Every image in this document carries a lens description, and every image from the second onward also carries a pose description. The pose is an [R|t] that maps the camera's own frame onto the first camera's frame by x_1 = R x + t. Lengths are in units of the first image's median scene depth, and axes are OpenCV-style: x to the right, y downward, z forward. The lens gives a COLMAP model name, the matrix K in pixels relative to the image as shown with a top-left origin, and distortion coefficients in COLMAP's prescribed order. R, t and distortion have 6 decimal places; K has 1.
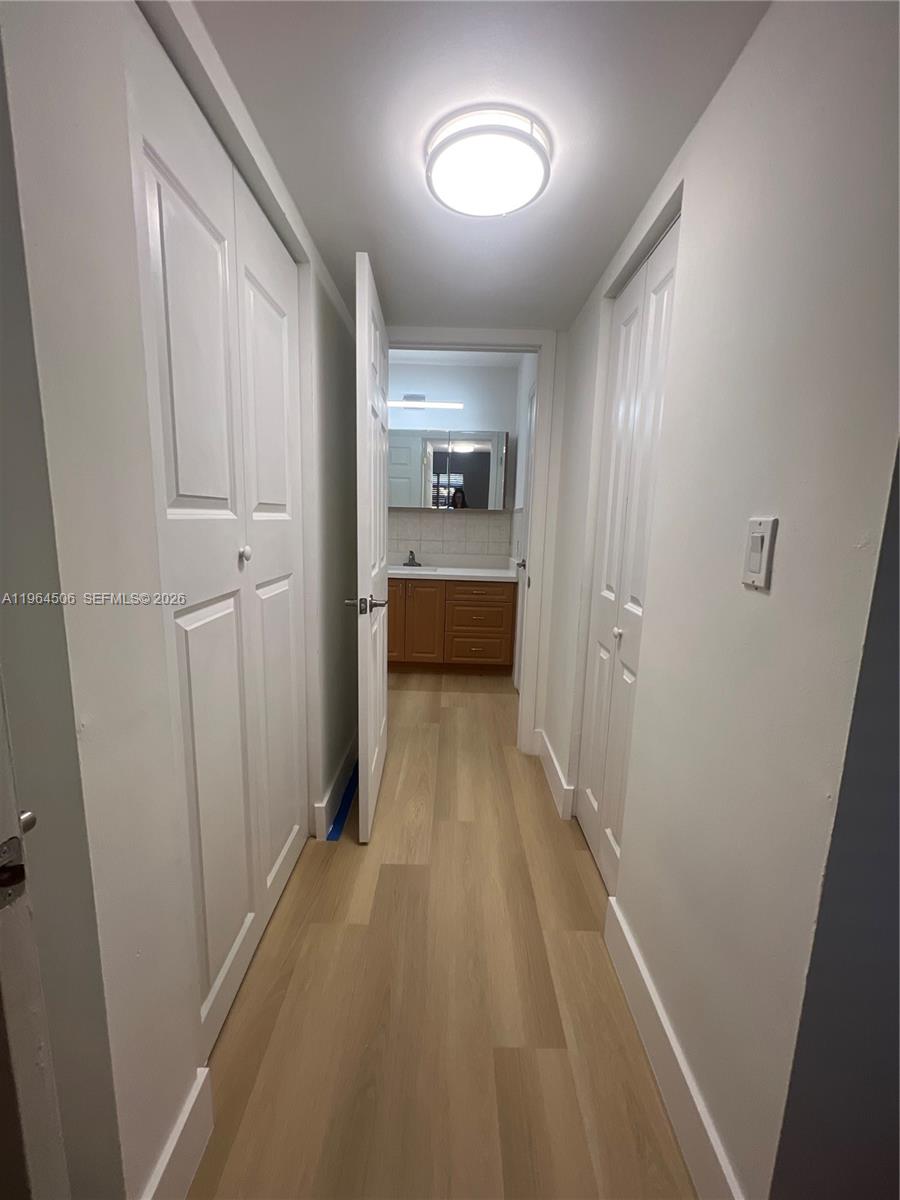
lens RADIAL K [[477.4, 0, 454.6], [0, 477.4, 598.3], [0, 0, 1]] dist [0.000057, -0.000148]
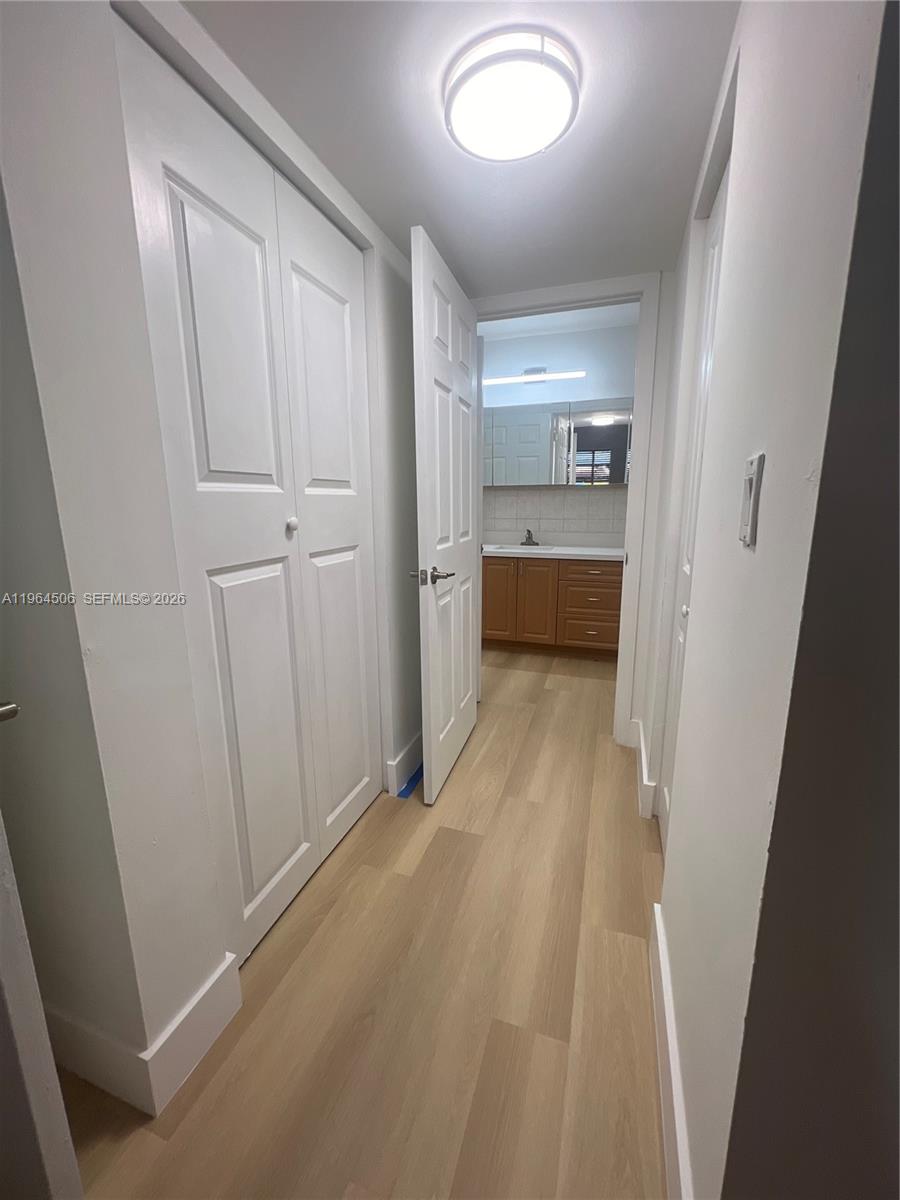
lens RADIAL K [[478.6, 0, 455.2], [0, 478.6, 597.5], [0, 0, 1]] dist [0.000737, 0.000010]
pose [[0.948516, 0.028336, -0.315459, 0.183736], [-0.018638, 0.999258, 0.033716, 0.021678], [0.316181, -0.026101, 0.948340, 0.033594]]
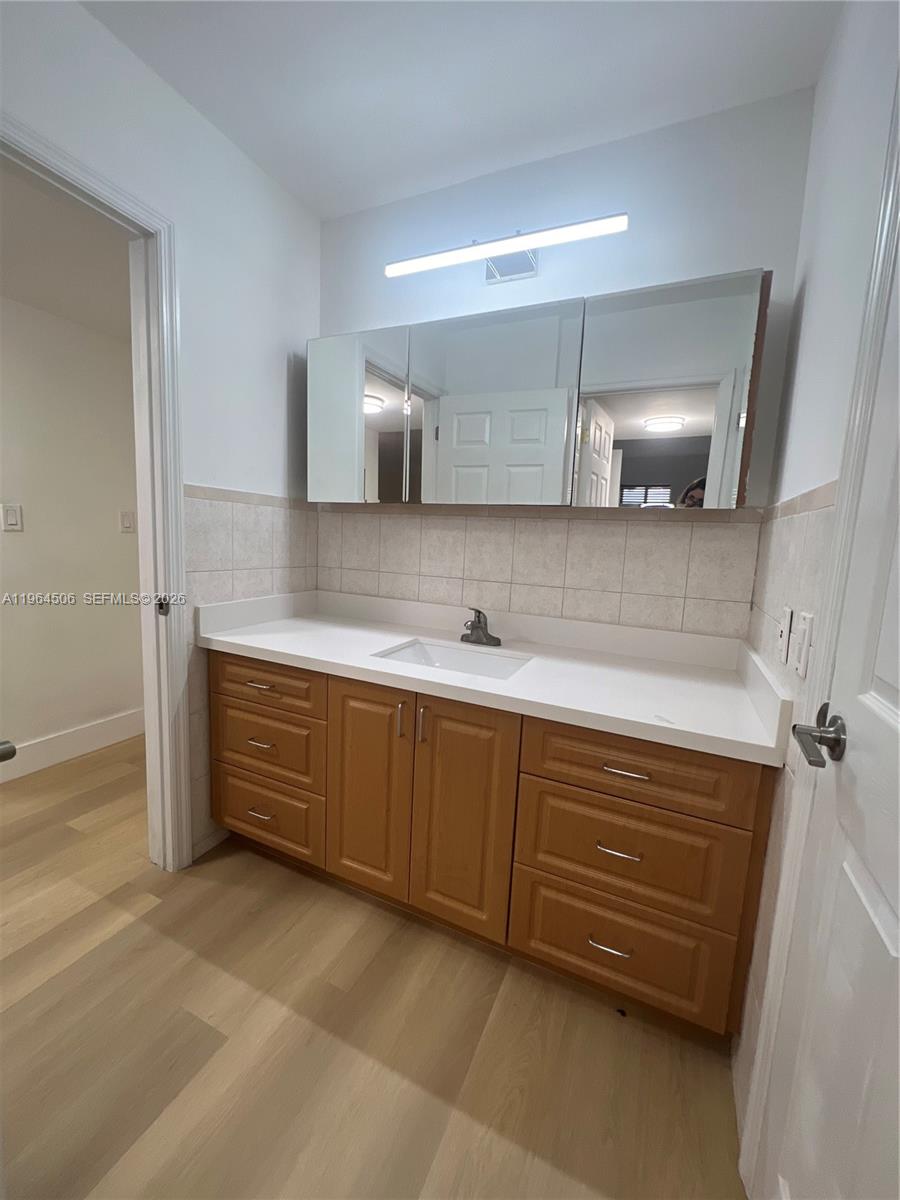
lens RADIAL K [[477.4, 0, 454.6], [0, 477.4, 598.3], [0, 0, 1]] dist [0.000057, -0.000148]
pose [[0.910681, 0.066881, -0.407660, 0.139843], [-0.089272, 0.995352, -0.036129, -0.207852], [0.403349, 0.069295, 0.912419, 1.389700]]
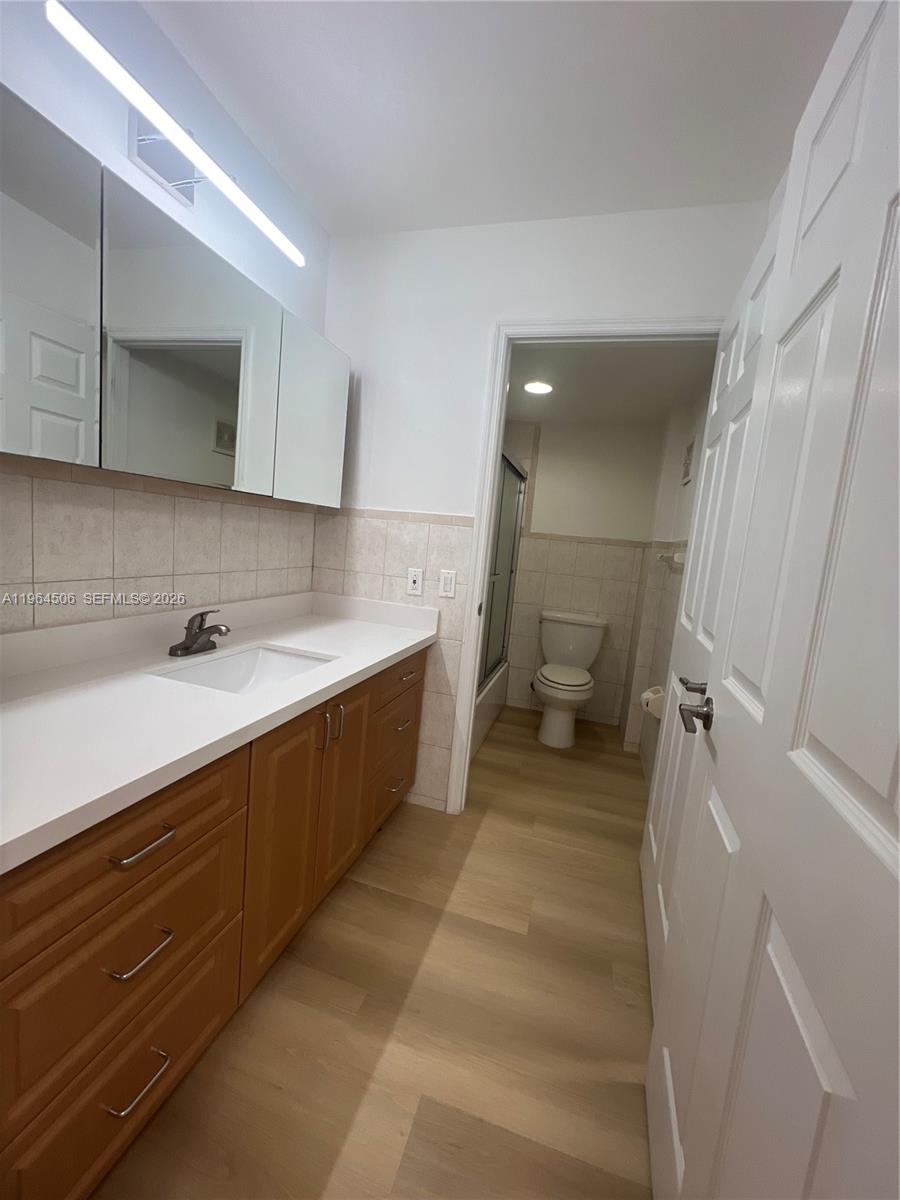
lens RADIAL K [[478.6, 0, 455.2], [0, 478.6, 597.5], [0, 0, 1]] dist [0.000737, 0.000010]
pose [[0.279113, -0.120114, 0.952717, -0.842762], [0.072980, 0.991930, 0.103677, -0.300332], [-0.957481, 0.040591, 0.285626, 1.651513]]
